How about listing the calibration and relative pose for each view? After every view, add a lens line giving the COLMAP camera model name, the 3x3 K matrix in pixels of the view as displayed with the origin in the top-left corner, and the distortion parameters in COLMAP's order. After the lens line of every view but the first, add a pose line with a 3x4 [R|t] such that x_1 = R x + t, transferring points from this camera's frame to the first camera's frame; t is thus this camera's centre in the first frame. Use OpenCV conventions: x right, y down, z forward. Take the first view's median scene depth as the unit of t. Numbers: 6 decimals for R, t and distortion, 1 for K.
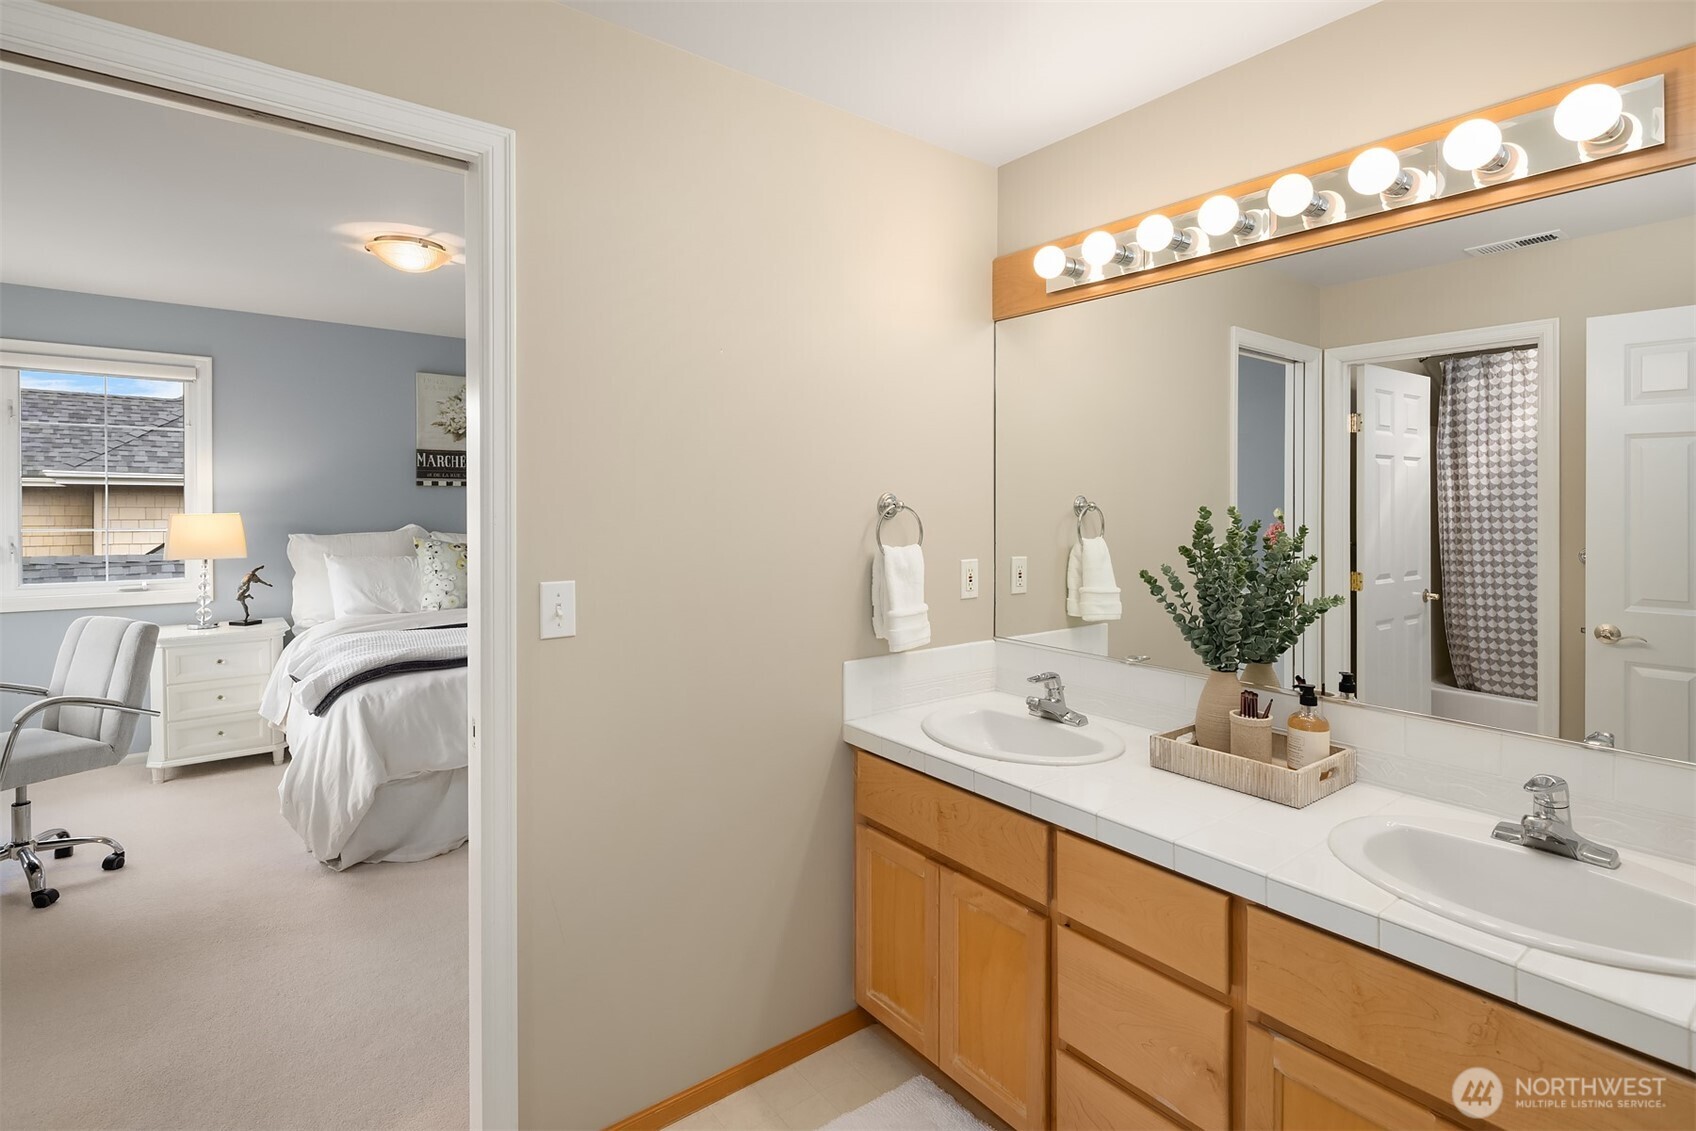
lens RADIAL K [[829.8, 0, 839.6], [0, 829.8, 509.6], [0, 0, 1]] dist [0.005890, 0.000113]
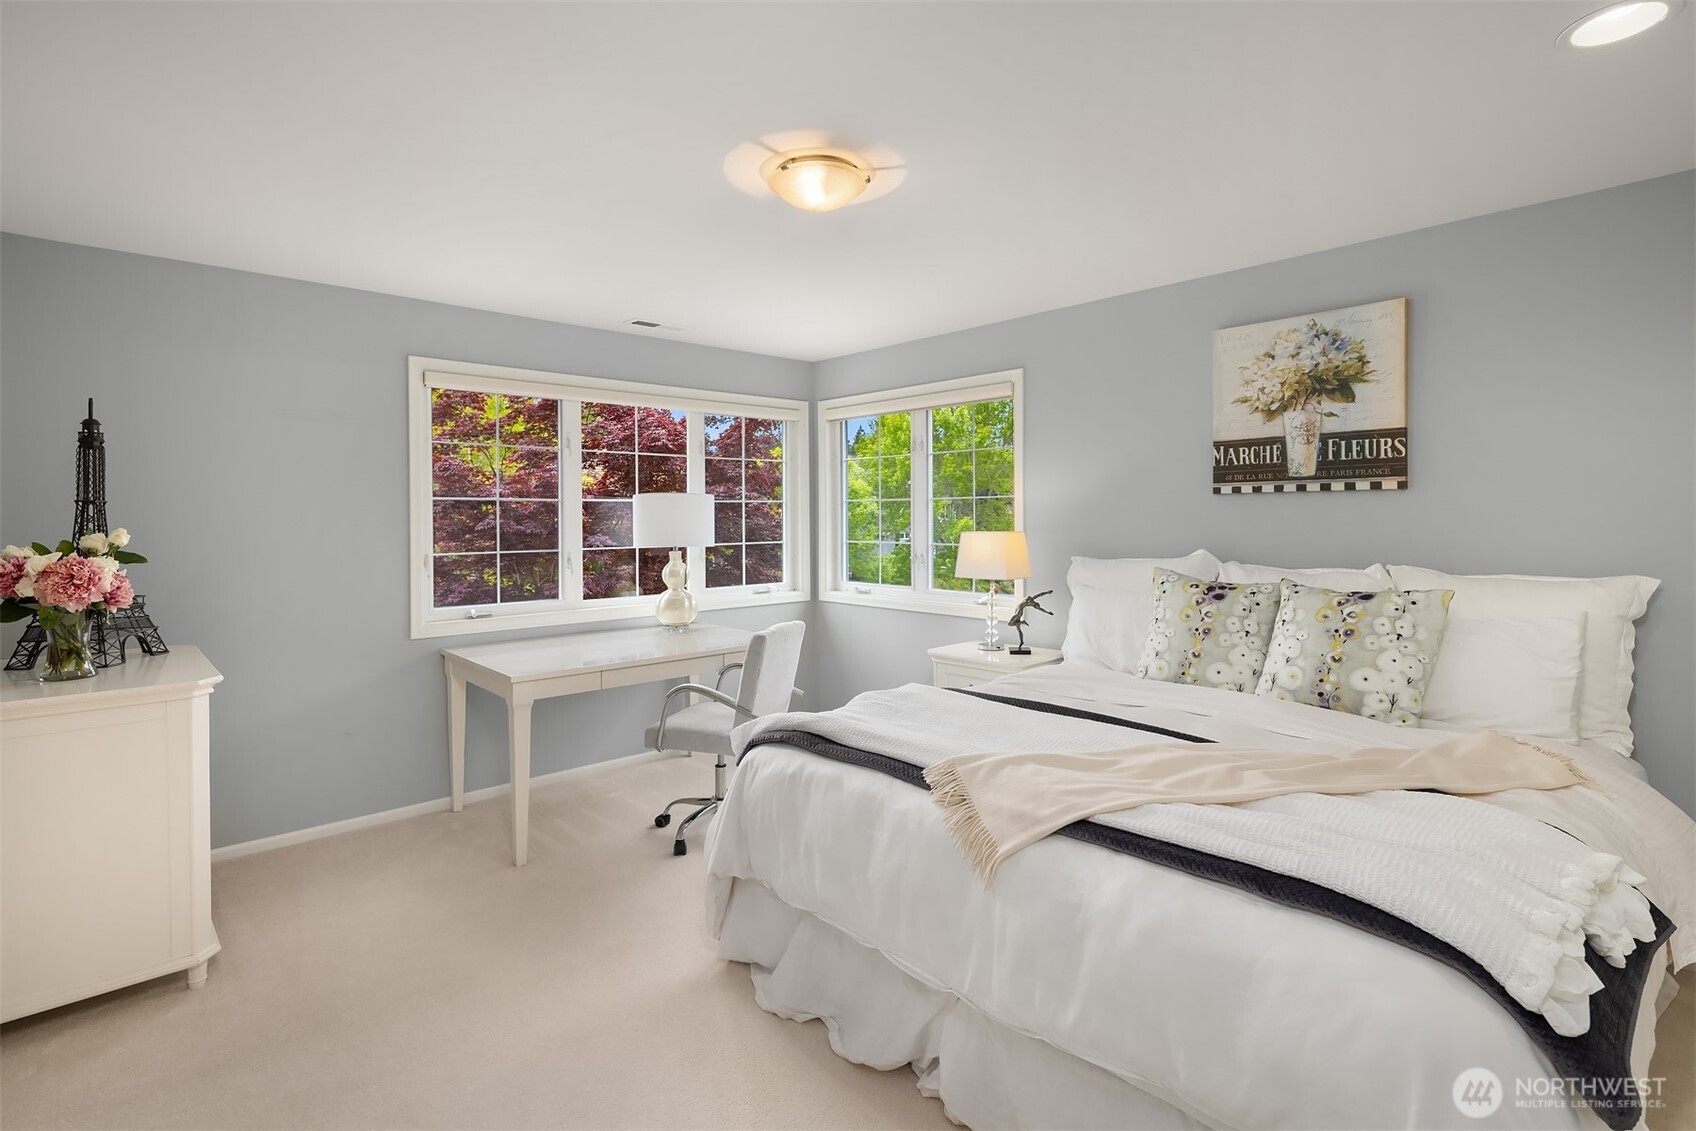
lens RADIAL K [[829.8, 0, 861.5], [0, 829.8, 509.9], [0, 0, 1]] dist [0.005890, 0.000113]
pose [[0.084287, -0.011216, -0.996378, 0.160562], [0.002213, 0.999936, -0.011069, -0.008540], [0.996439, -0.001272, 0.084307, 0.655124]]
